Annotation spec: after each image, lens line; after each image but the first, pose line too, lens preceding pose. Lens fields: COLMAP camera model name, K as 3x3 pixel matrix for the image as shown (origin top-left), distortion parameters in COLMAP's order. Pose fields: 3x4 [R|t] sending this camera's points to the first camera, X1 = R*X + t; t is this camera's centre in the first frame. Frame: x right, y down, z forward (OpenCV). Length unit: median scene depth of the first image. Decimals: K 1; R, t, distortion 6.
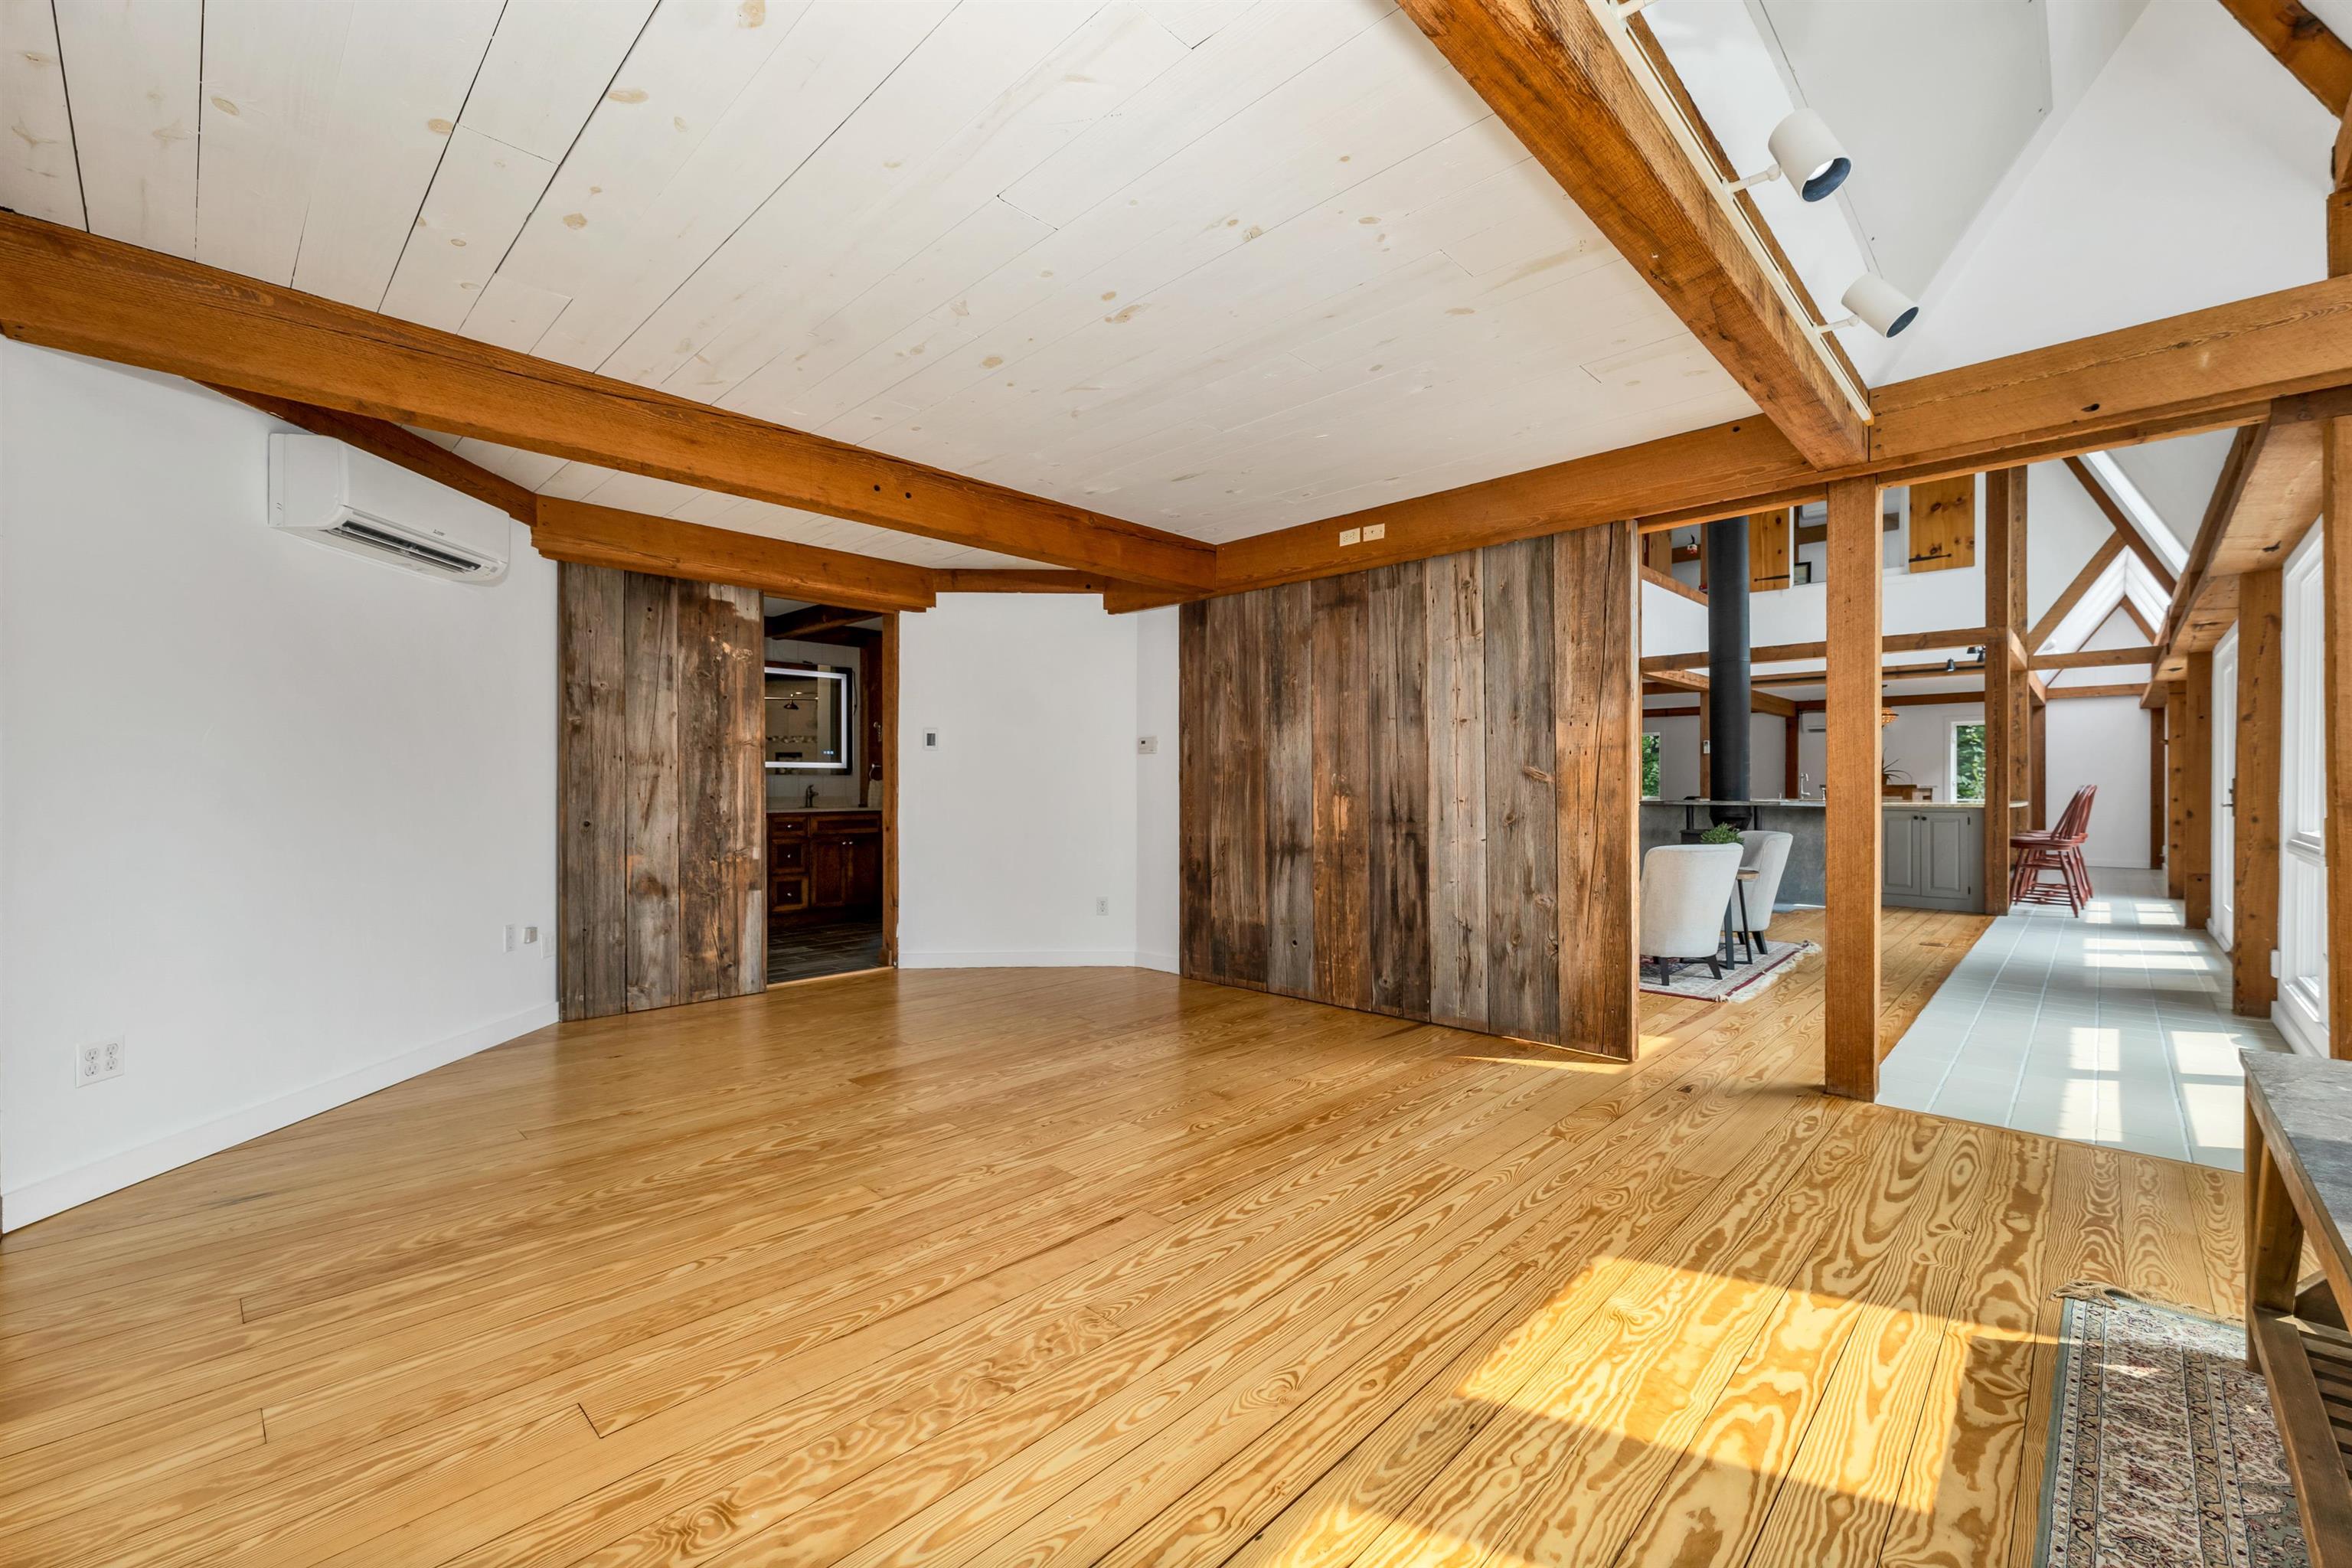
lens RADIAL K [[951.4, 0, 1128.8], [0, 951.4, 783.4], [0, 0, 1]] dist [0.002745, 0.000209]
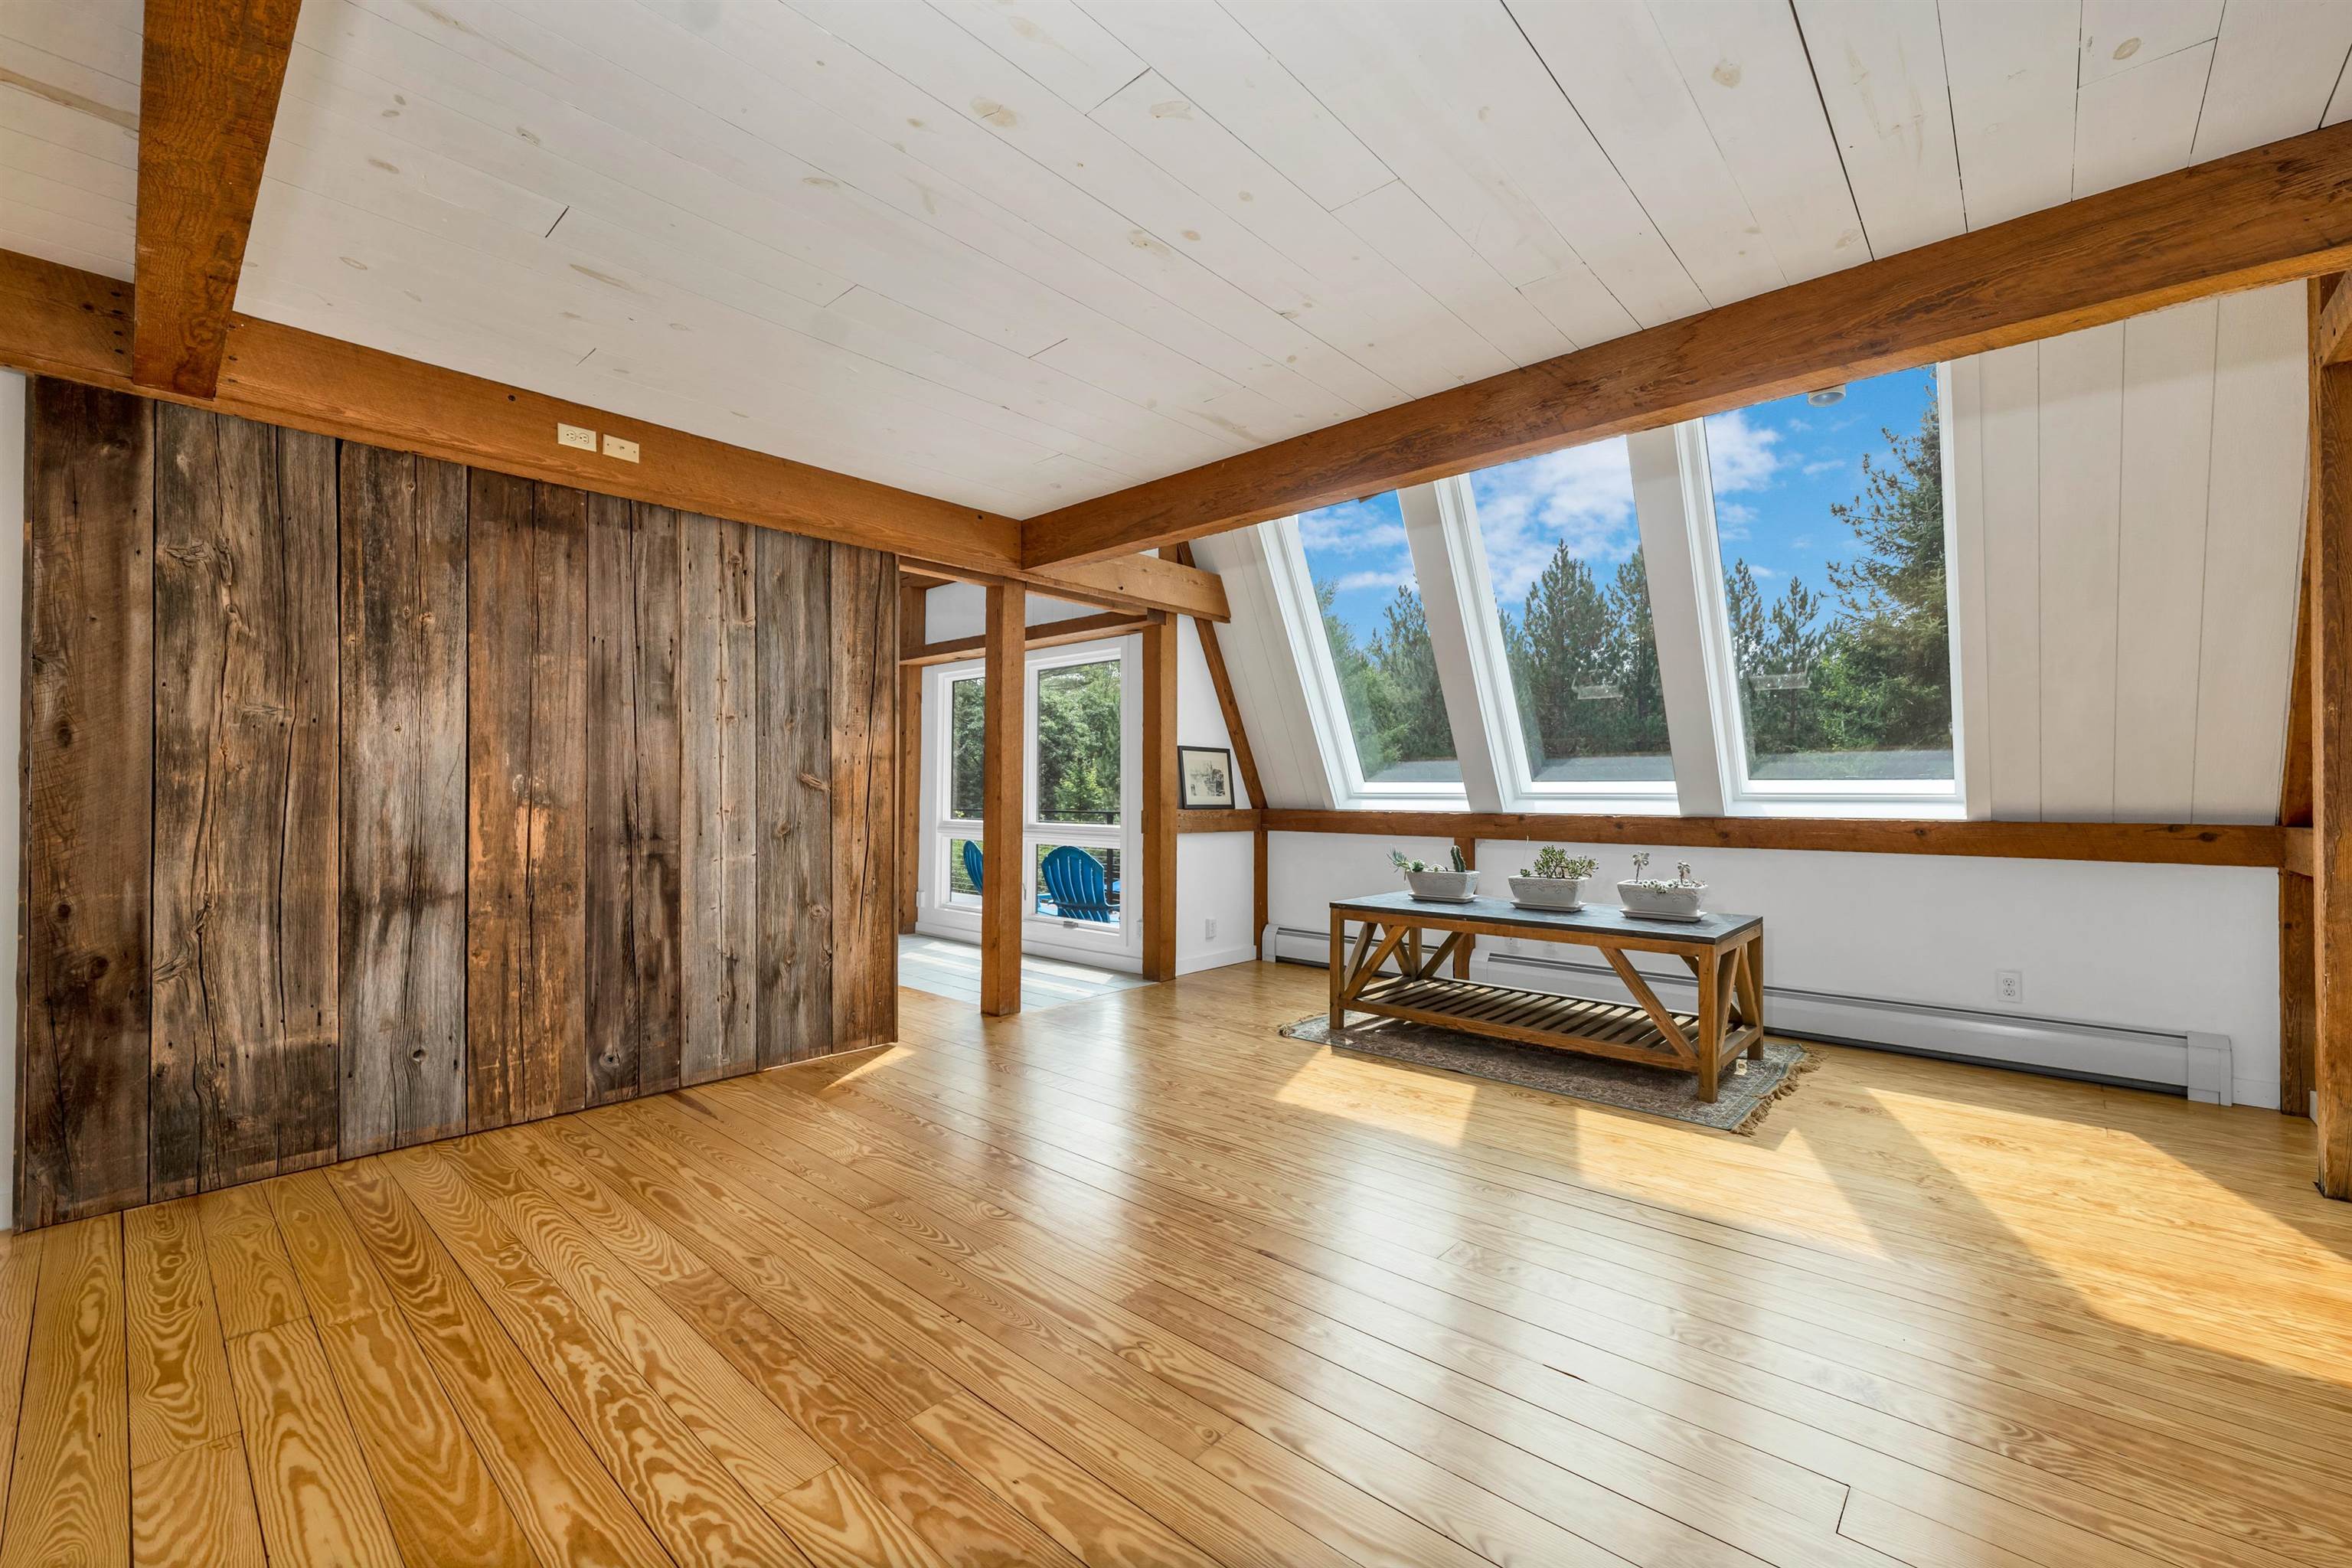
lens RADIAL K [[964.7, 0, 1204.2], [0, 964.7, 787.1], [0, 0, 1]] dist [0.001451, -0.000105]
pose [[-0.075534, 0.007568, 0.997114, -0.559745], [-0.006625, 0.999945, -0.008091, 0.000982], [-0.997121, -0.007217, -0.075480, 0.654063]]
